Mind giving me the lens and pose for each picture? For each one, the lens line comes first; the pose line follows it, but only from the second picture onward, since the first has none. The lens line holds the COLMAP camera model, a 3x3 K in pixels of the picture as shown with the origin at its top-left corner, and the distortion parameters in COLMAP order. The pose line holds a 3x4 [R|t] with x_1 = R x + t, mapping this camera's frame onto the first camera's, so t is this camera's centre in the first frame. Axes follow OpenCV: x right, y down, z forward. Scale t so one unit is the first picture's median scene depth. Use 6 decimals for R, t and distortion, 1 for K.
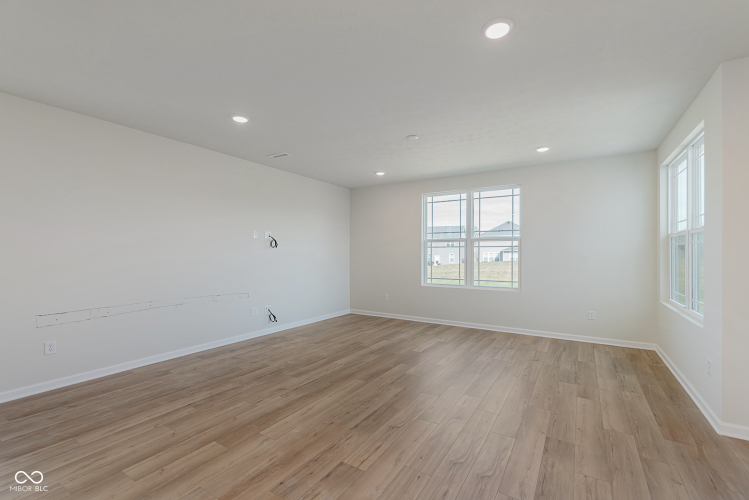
lens RADIAL K [[326.9, 0, 382.7], [0, 326.9, 256.5], [0, 0, 1]] dist [-0.001767, 0.000337]
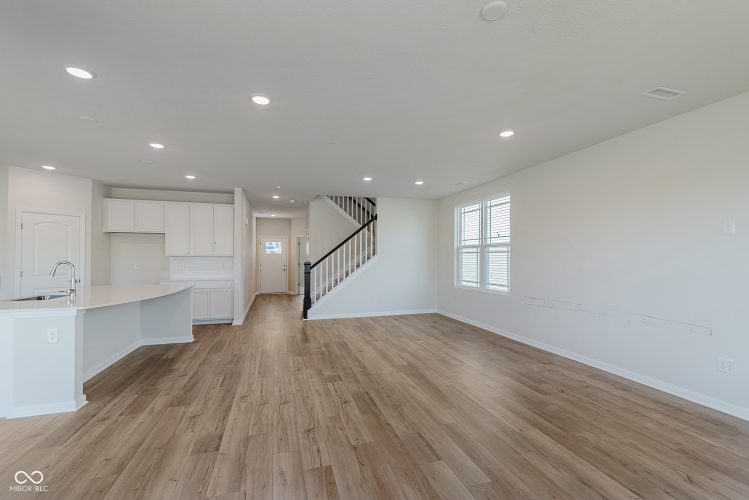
lens RADIAL K [[322.4, 0, 374.8], [0, 322.4, 257.5], [0, 0, 1]] dist [-0.000226, -0.000060]
pose [[-0.662548, -0.002499, -0.749015, 0.607398], [-0.011610, 0.999909, 0.006934, -0.020991], [0.748929, 0.013291, -0.662517, 1.314522]]
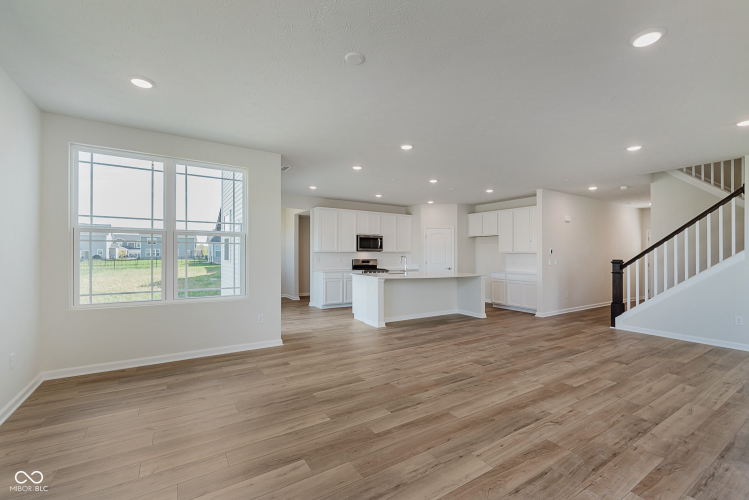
lens RADIAL K [[325.1, 0, 387.5], [0, 325.1, 250.4], [0, 0, 1]] dist [0.001919, 0.000258]
pose [[-0.907550, -0.003650, 0.419928, -0.237566], [-0.004662, 0.999988, -0.001383, -0.013554], [-0.419918, -0.003213, -0.907557, 1.701978]]
